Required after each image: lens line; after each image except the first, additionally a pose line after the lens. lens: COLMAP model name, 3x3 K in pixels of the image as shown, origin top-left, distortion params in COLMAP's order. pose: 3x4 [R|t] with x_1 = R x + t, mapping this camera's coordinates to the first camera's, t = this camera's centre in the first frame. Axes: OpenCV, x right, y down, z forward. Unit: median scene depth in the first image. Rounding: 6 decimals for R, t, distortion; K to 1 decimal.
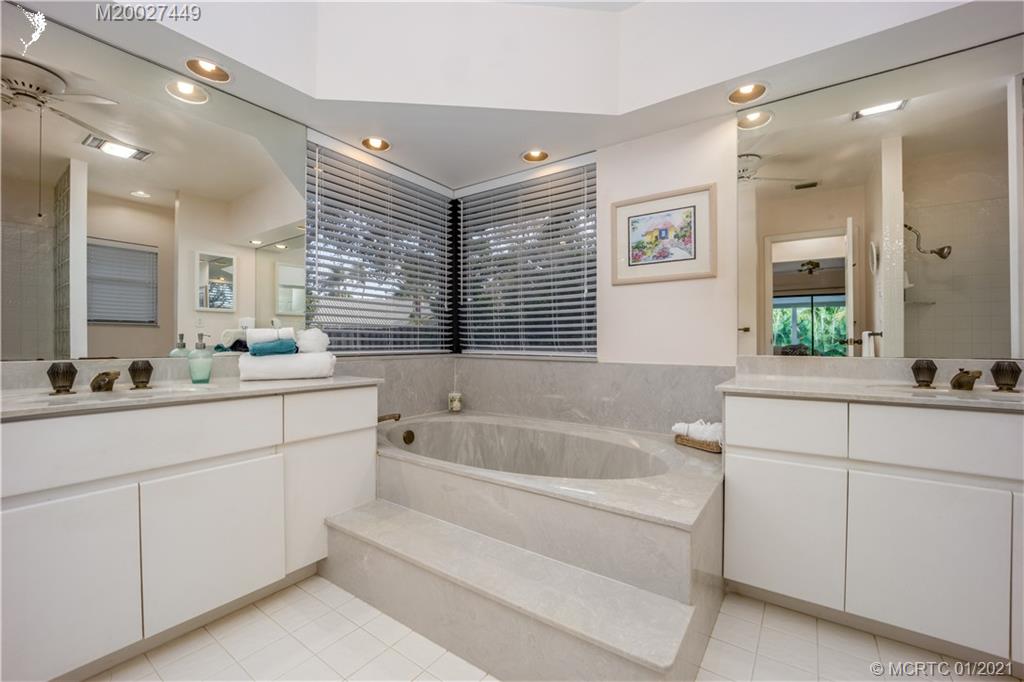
lens RADIAL K [[422.0, 0, 508.0], [0, 422.0, 342.1], [0, 0, 1]] dist [-0.016550, -0.000200]
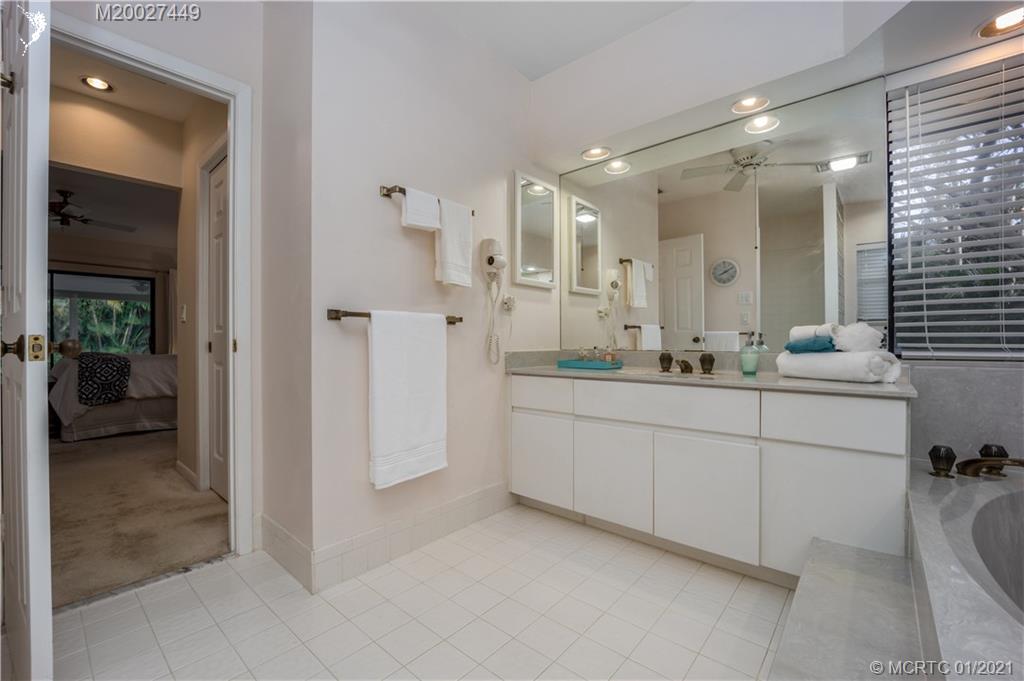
lens RADIAL K [[422.0, 0, 505.9], [0, 422.0, 341.9], [0, 0, 1]] dist [-0.016550, -0.000200]
pose [[-0.085031, 0.002781, -0.996374, 0.553034], [0.006287, 0.999978, 0.002255, -0.001061], [0.996358, -0.006072, -0.085047, 0.465129]]
